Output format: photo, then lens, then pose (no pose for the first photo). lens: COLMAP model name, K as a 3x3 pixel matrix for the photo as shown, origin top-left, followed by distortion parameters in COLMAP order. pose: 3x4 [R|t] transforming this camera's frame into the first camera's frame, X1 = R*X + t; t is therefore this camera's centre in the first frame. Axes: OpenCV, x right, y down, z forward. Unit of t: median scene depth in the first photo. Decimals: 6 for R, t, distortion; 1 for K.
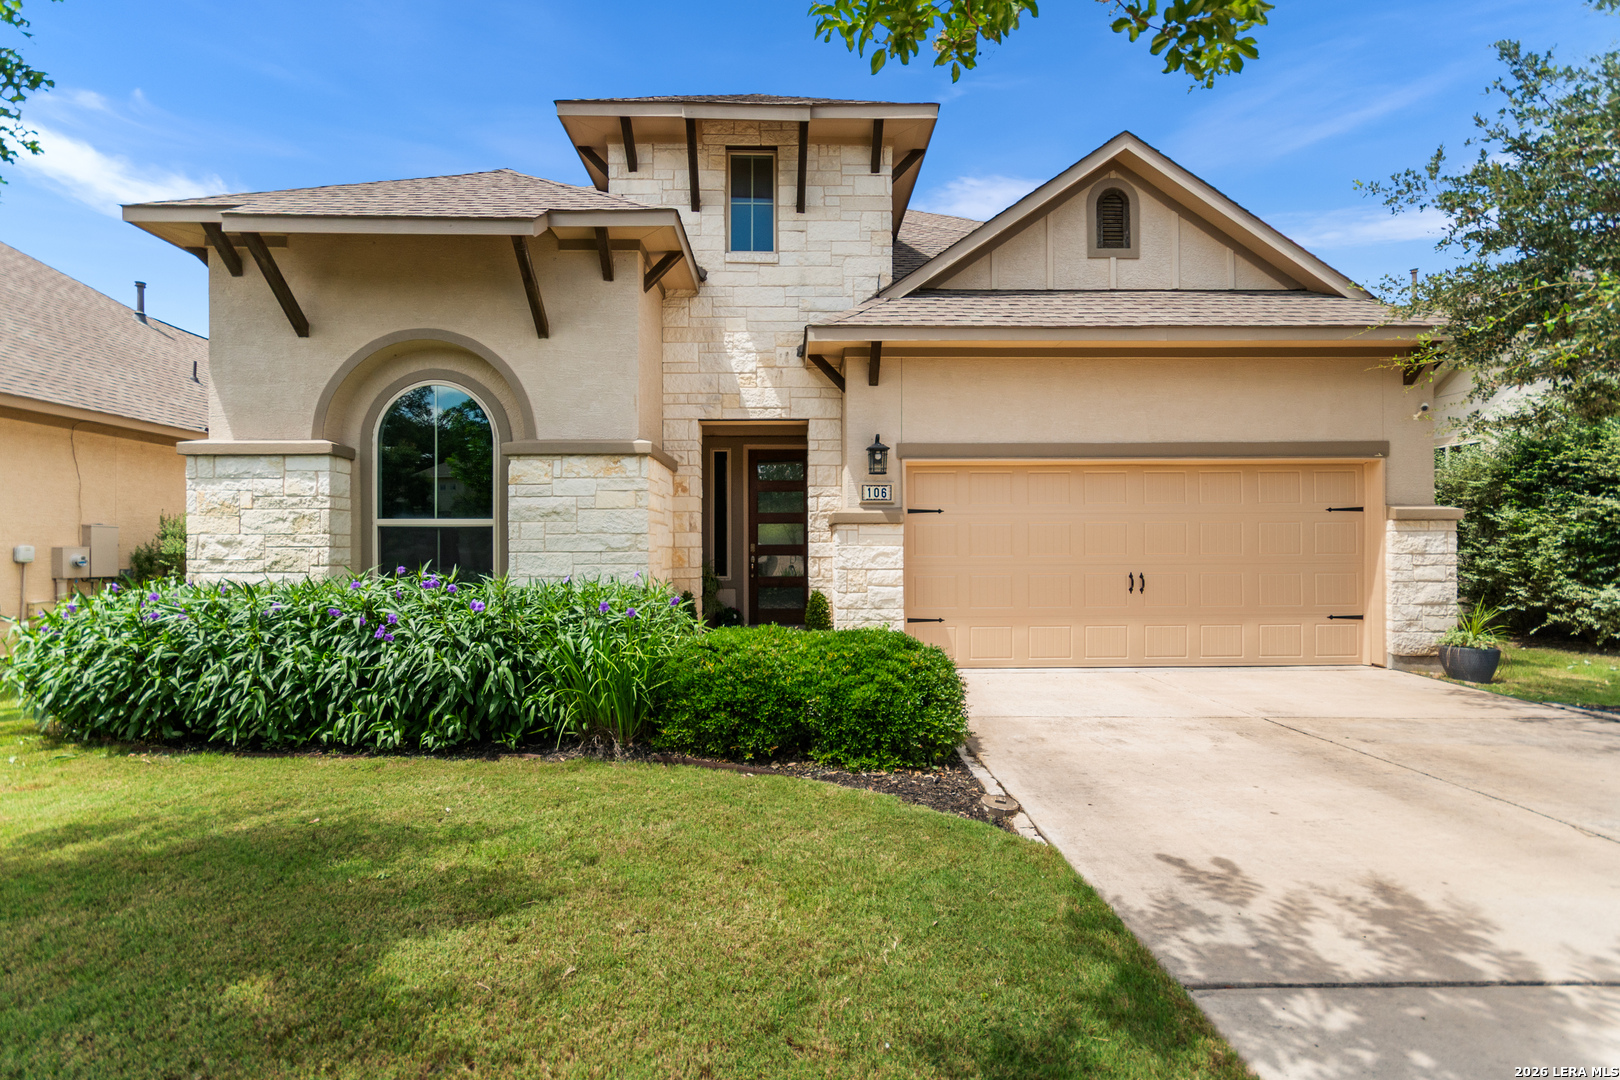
lens RADIAL K [[725.6, 0, 806.7], [0, 725.6, 537.0], [0, 0, 1]] dist [0.008748, -0.000362]
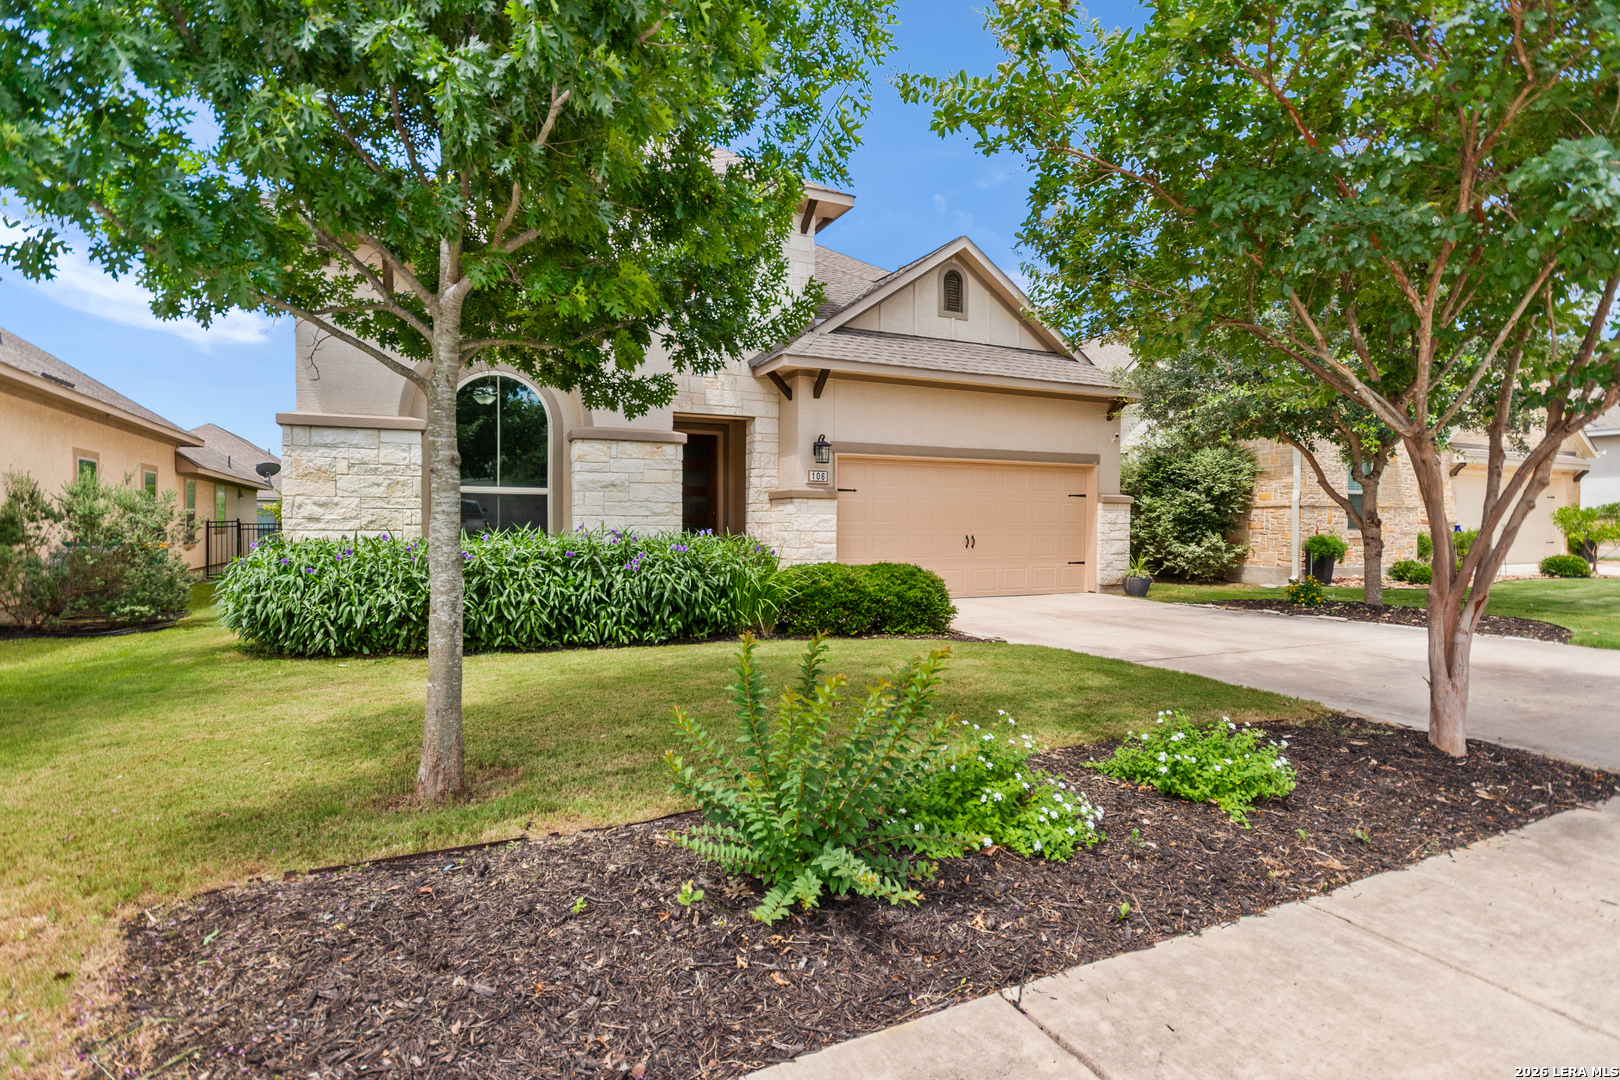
lens RADIAL K [[820.9, 0, 810.7], [0, 820.9, 528.2], [0, 0, 1]] dist [0.002483, -0.000048]
pose [[0.911664, 0.006029, 0.410892, -0.542752], [-0.013875, 0.999774, 0.016116, 0.012690], [-0.410702, -0.020393, 0.911542, -0.409376]]
